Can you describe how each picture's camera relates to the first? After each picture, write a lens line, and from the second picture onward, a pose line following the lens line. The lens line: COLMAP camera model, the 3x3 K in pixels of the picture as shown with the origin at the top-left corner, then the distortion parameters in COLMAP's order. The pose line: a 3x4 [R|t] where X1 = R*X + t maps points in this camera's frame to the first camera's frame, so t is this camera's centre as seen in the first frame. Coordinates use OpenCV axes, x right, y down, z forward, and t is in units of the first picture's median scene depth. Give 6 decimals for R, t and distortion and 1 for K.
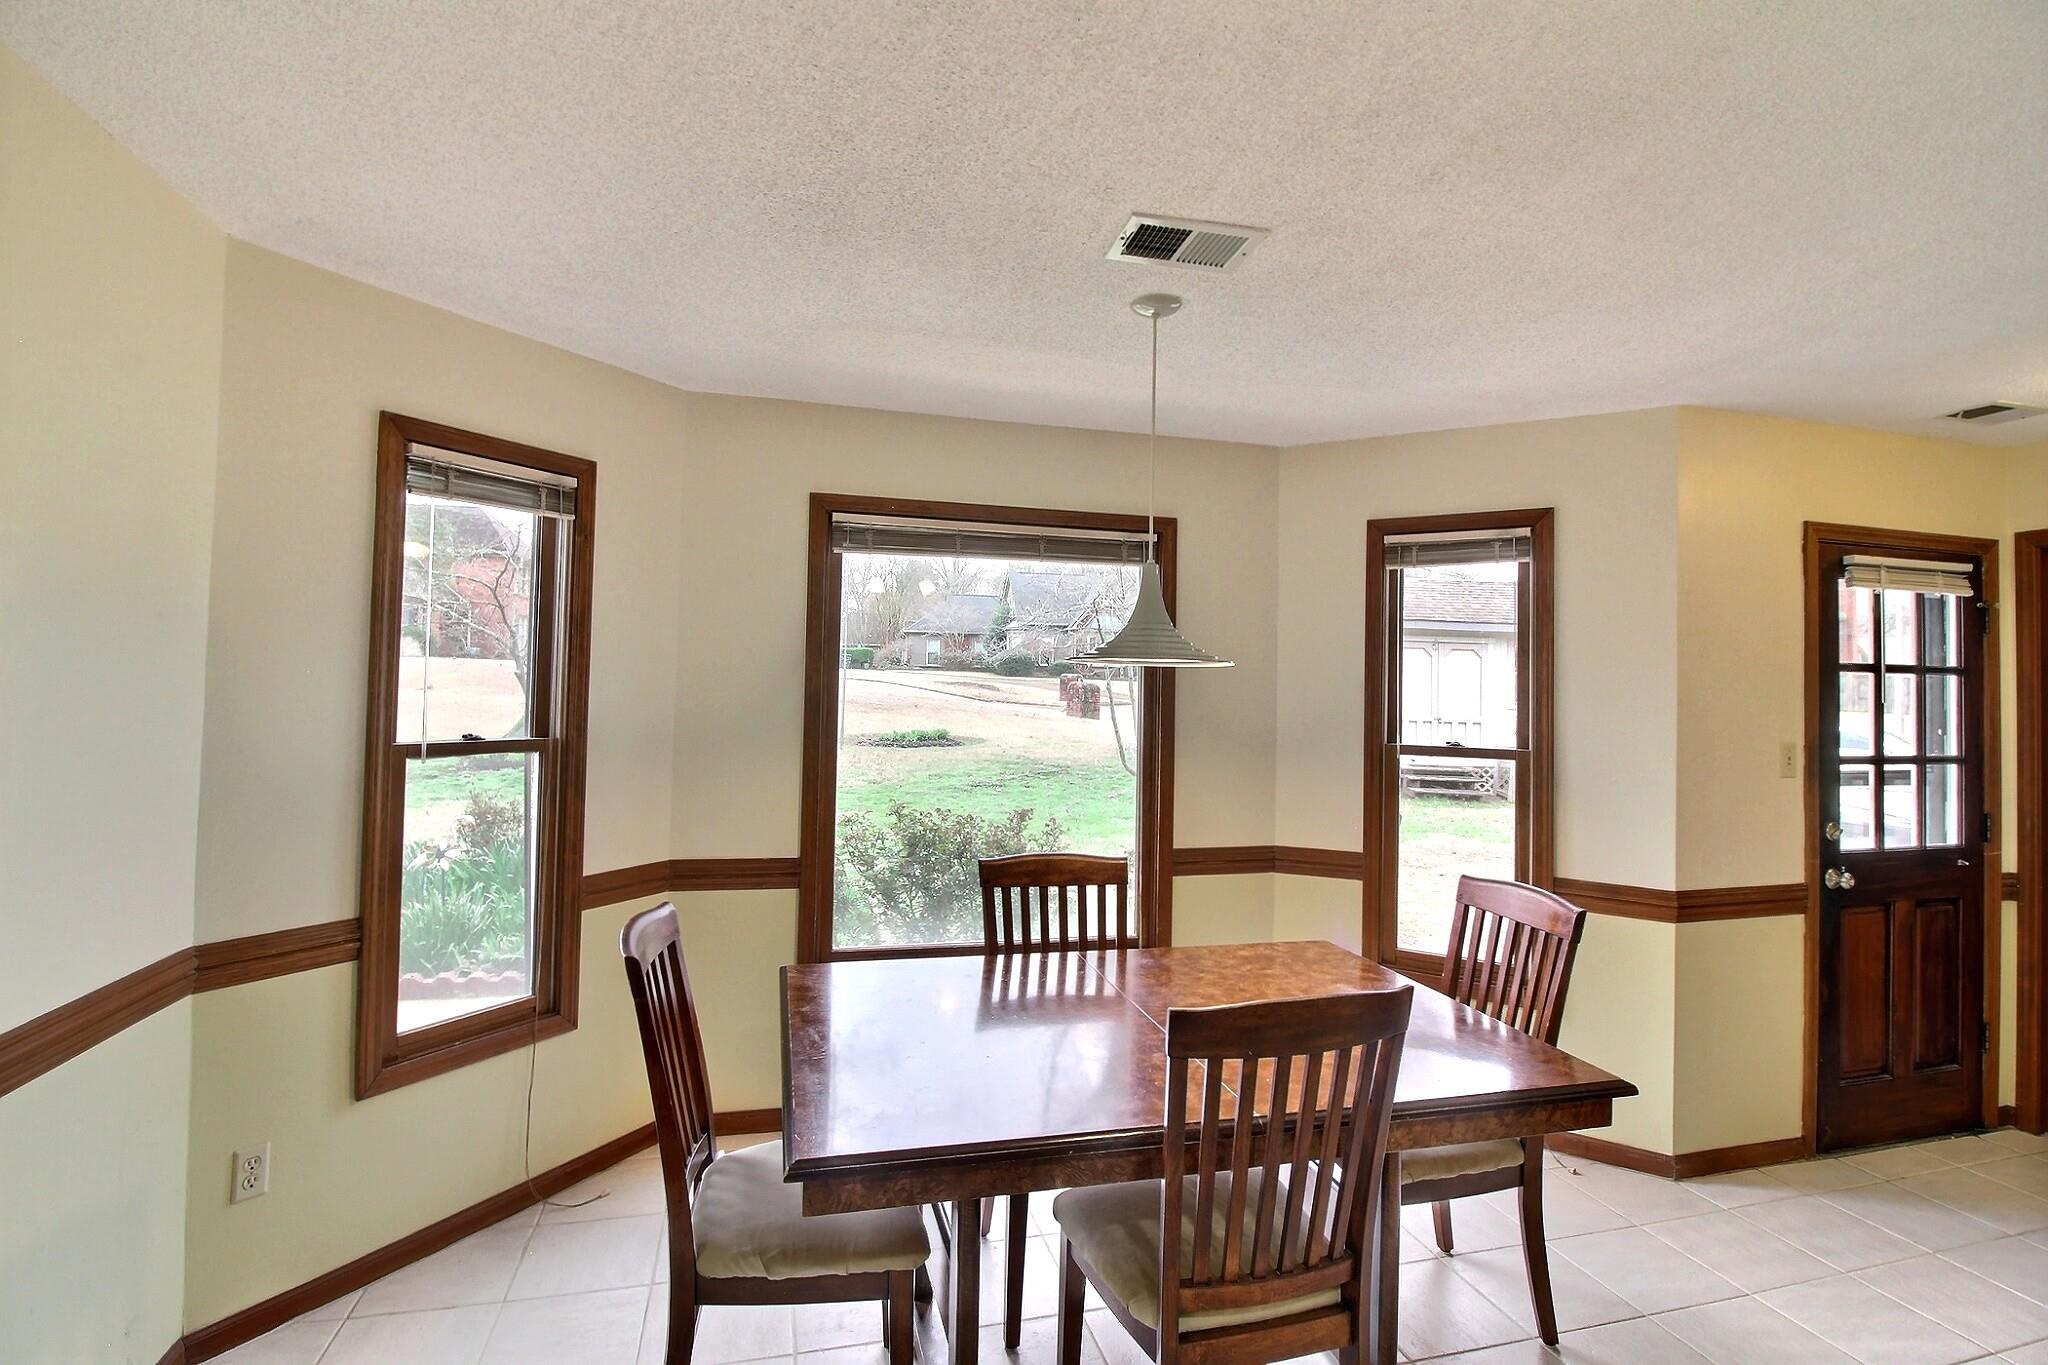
lens RADIAL K [[967.2, 0, 1016.2], [0, 967.2, 666.1], [0, 0, 1]] dist [0.002097, -0.013488]
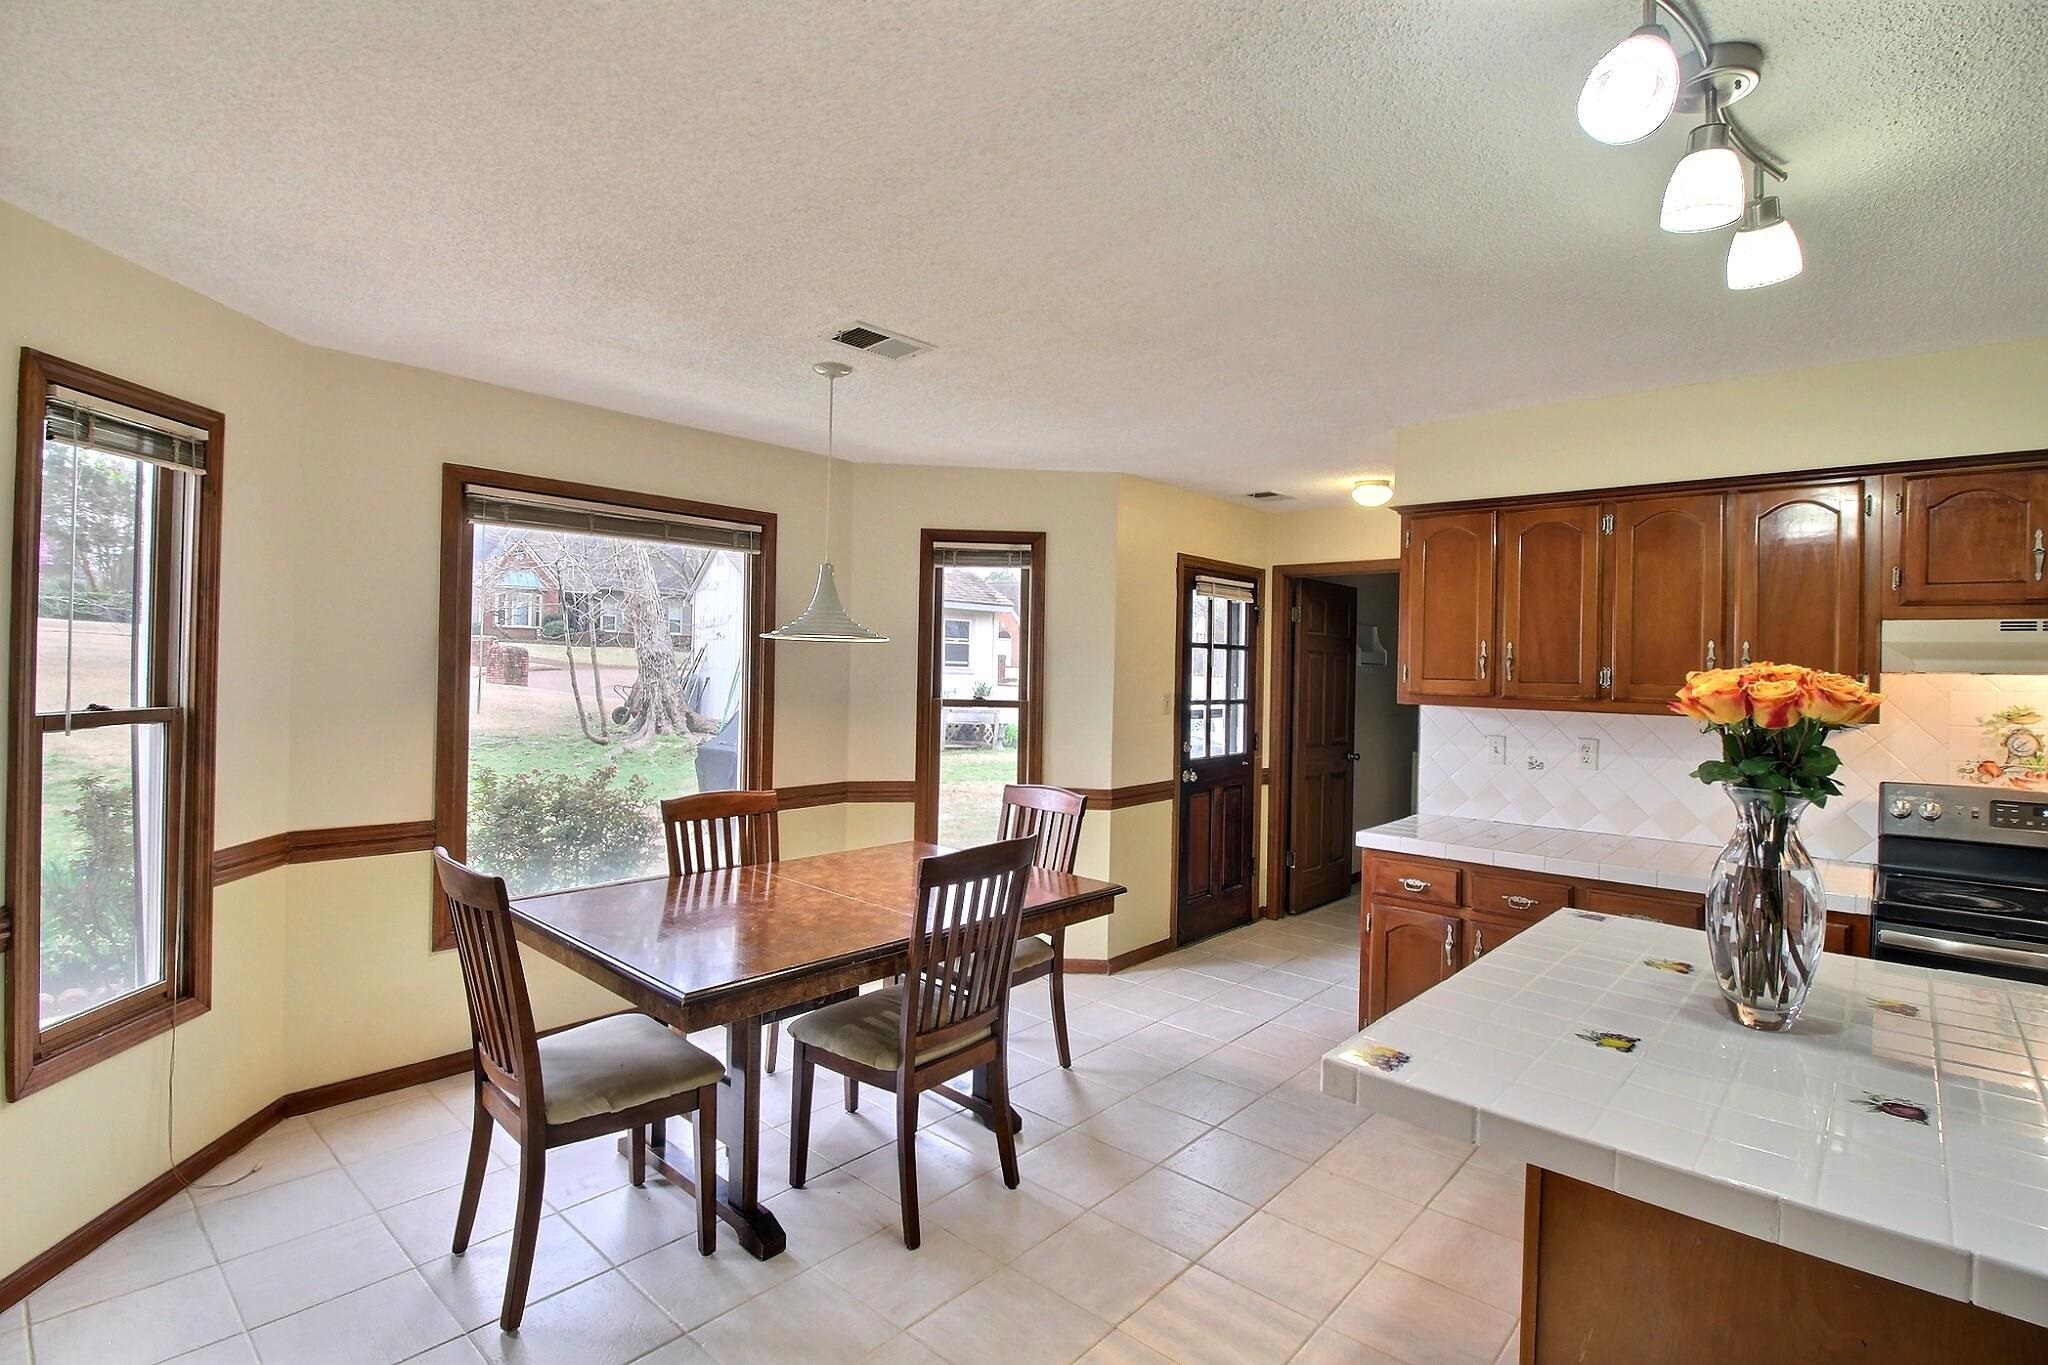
lens RADIAL K [[967.2, 0, 1016.2], [0, 967.2, 666.1], [0, 0, 1]] dist [0.002097, -0.013488]
pose [[0.838407, -0.001125, 0.545043, -0.269846], [-0.018745, 0.999347, 0.030897, -0.008256], [-0.544722, -0.036121, 0.837838, -0.193930]]
